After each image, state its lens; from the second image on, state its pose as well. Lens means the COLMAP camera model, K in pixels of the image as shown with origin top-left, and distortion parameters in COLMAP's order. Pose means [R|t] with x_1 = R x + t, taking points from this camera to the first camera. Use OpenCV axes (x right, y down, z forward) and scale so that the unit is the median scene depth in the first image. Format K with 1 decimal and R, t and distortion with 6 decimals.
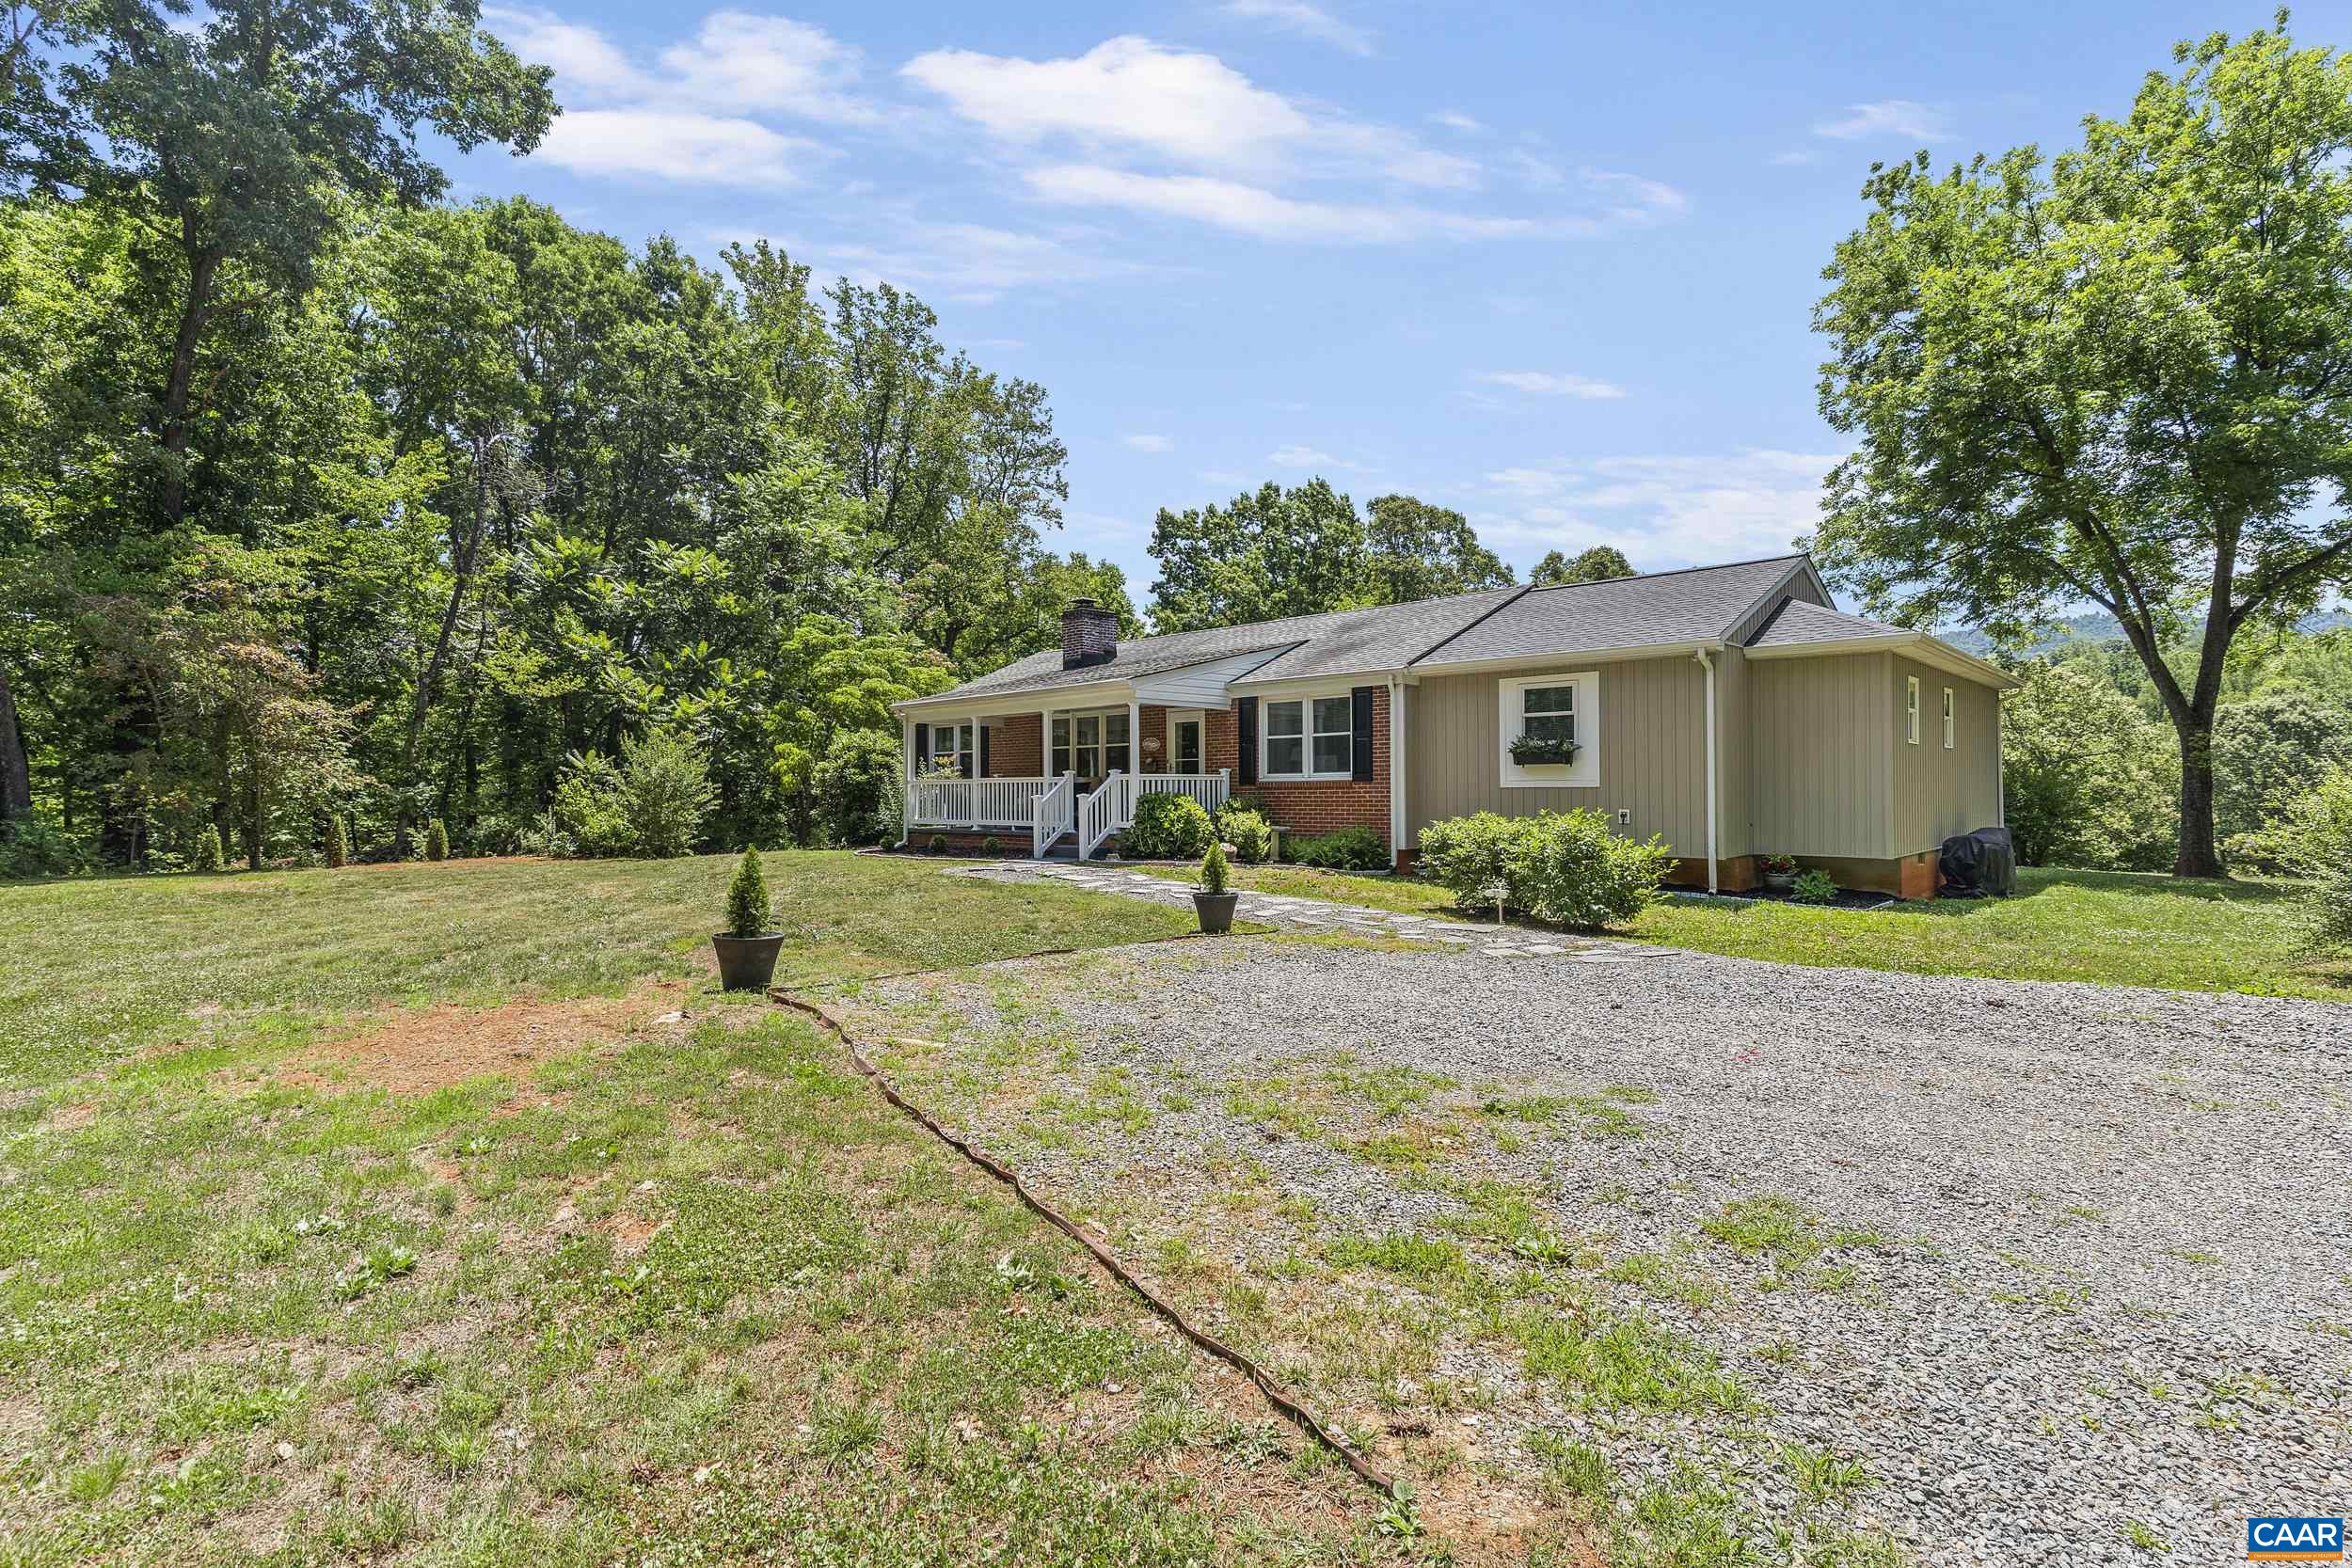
lens RADIAL K [[1130.6, 0, 1193.3], [0, 1130.6, 791.6], [0, 0, 1]] dist [0.004957, -0.003401]
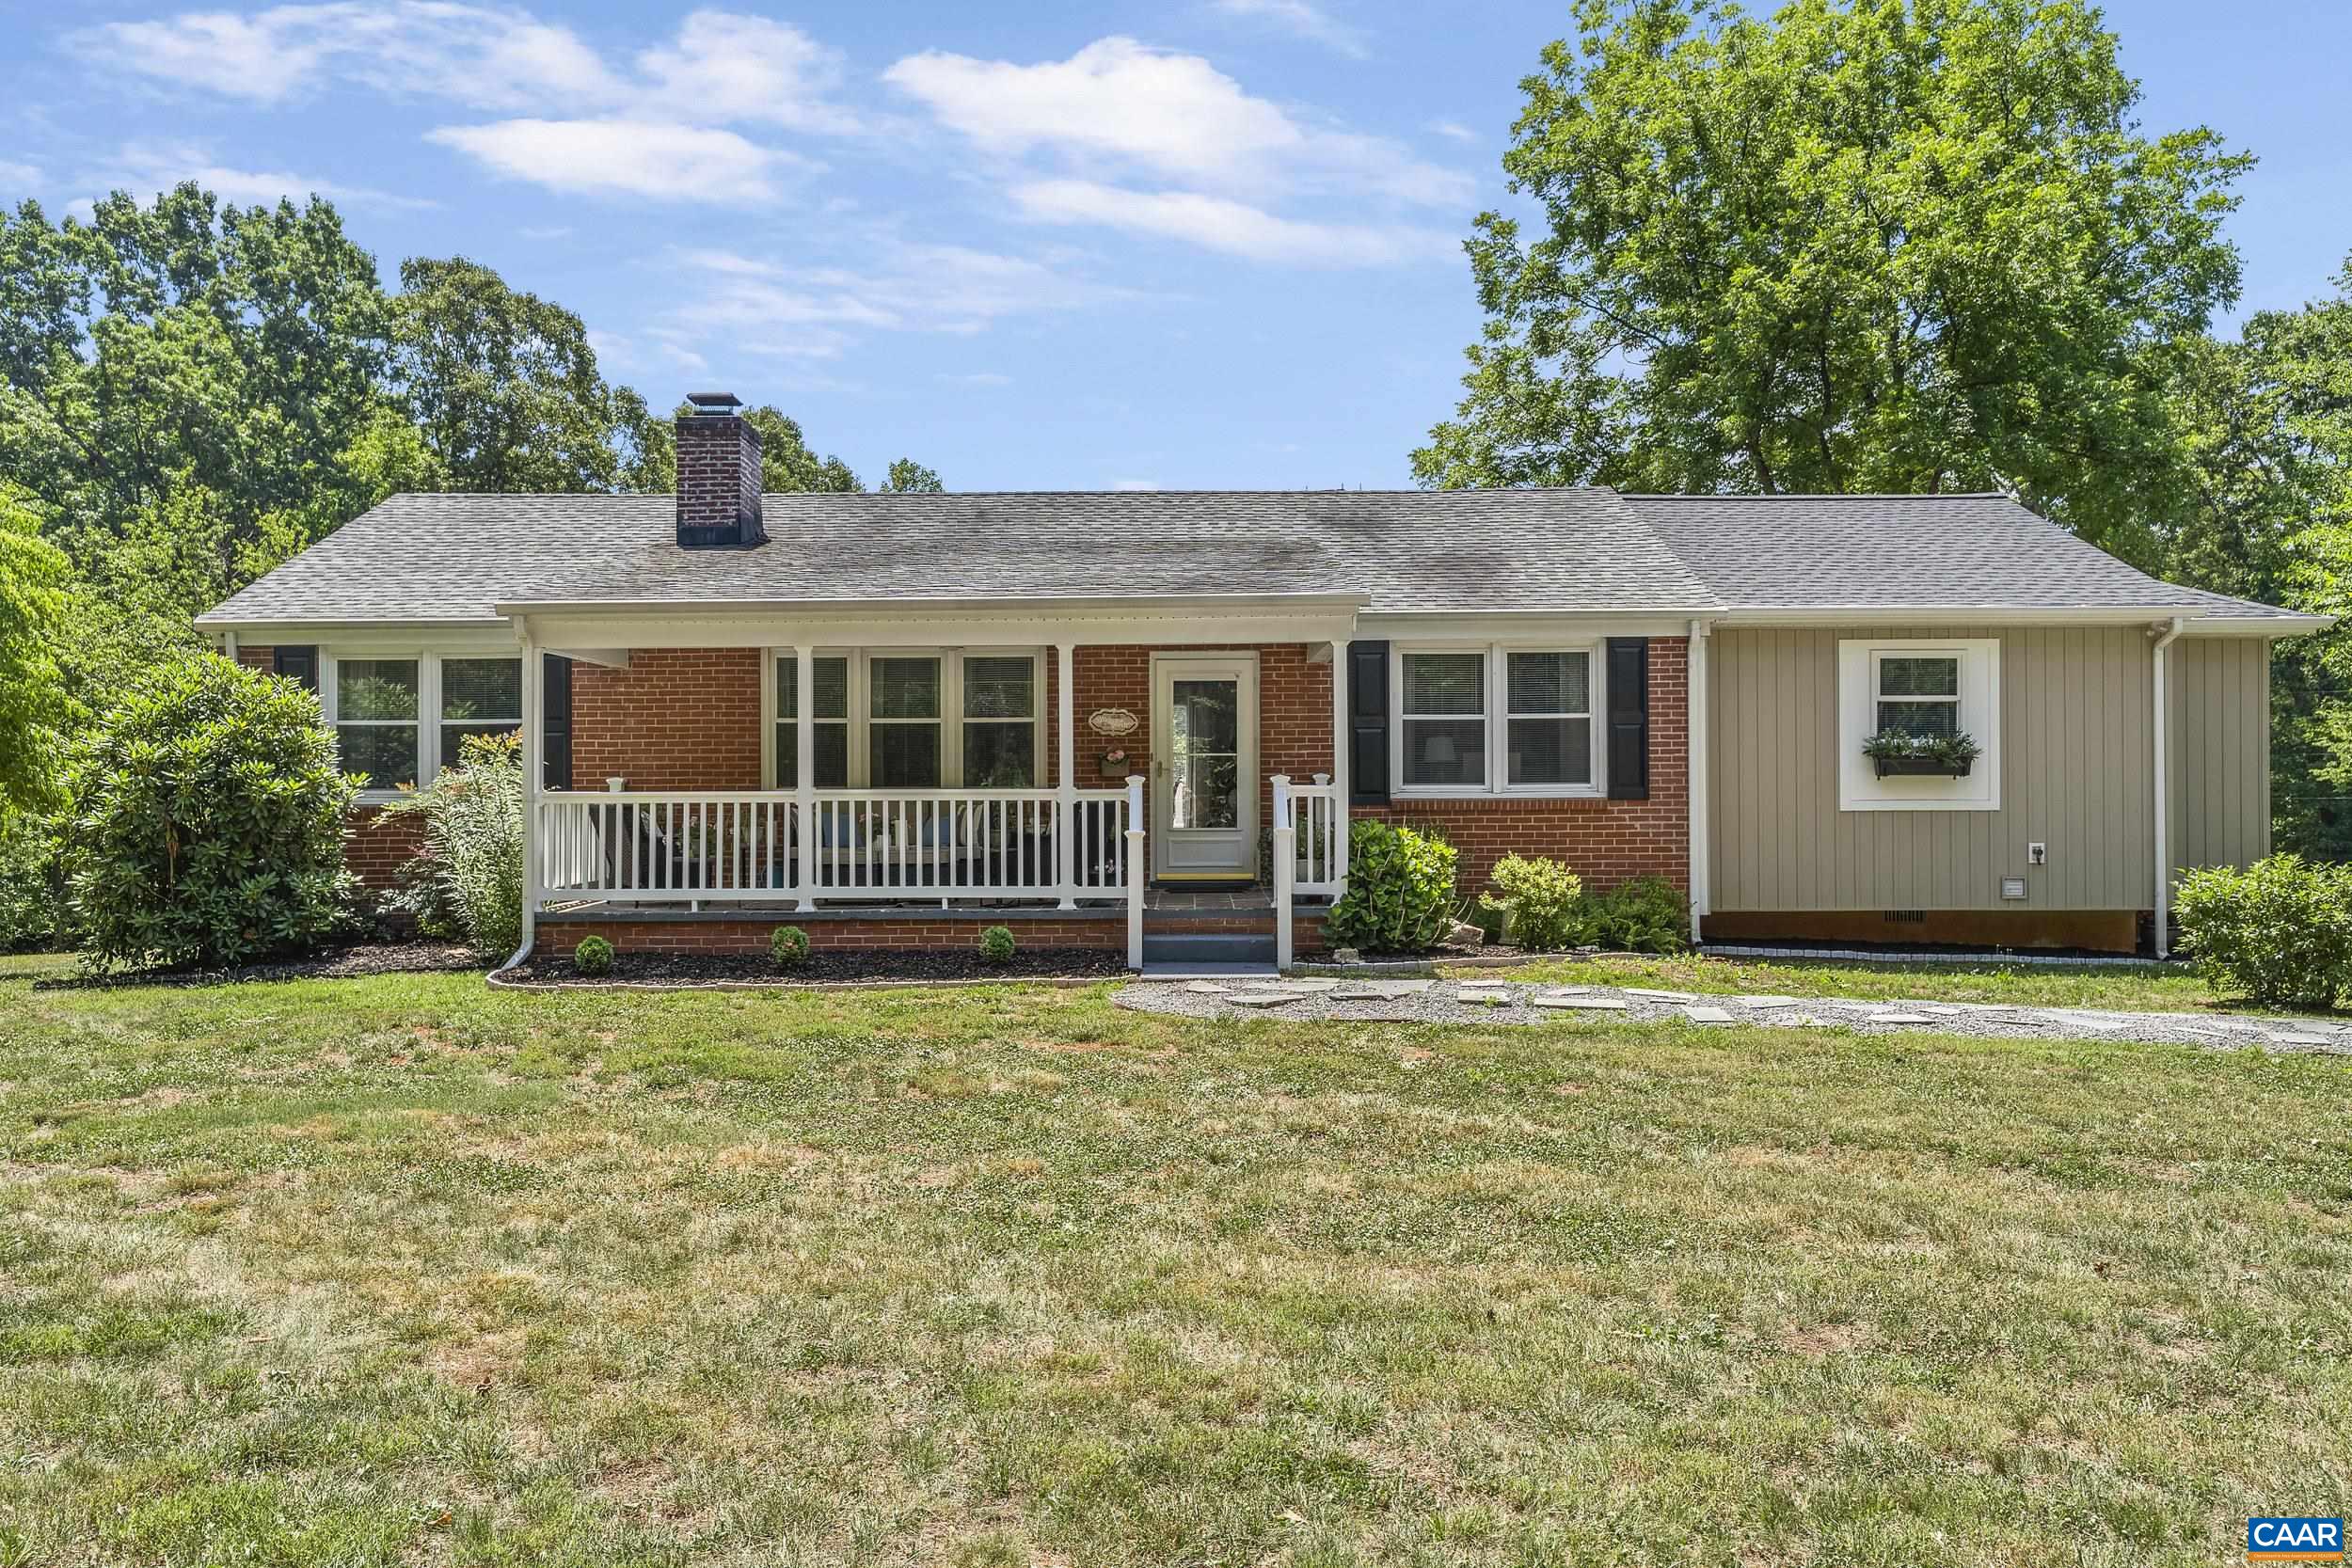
lens RADIAL K [[1842.7, 0, 1182.1], [0, 1842.7, 775.0], [0, 0, 1]] dist [0.009567, -0.012916]
pose [[0.732303, 0.008601, 0.680924, -0.632492], [0.000932, 0.999907, -0.013633, -0.008774], [-0.680978, 0.010618, 0.732227, 0.445463]]
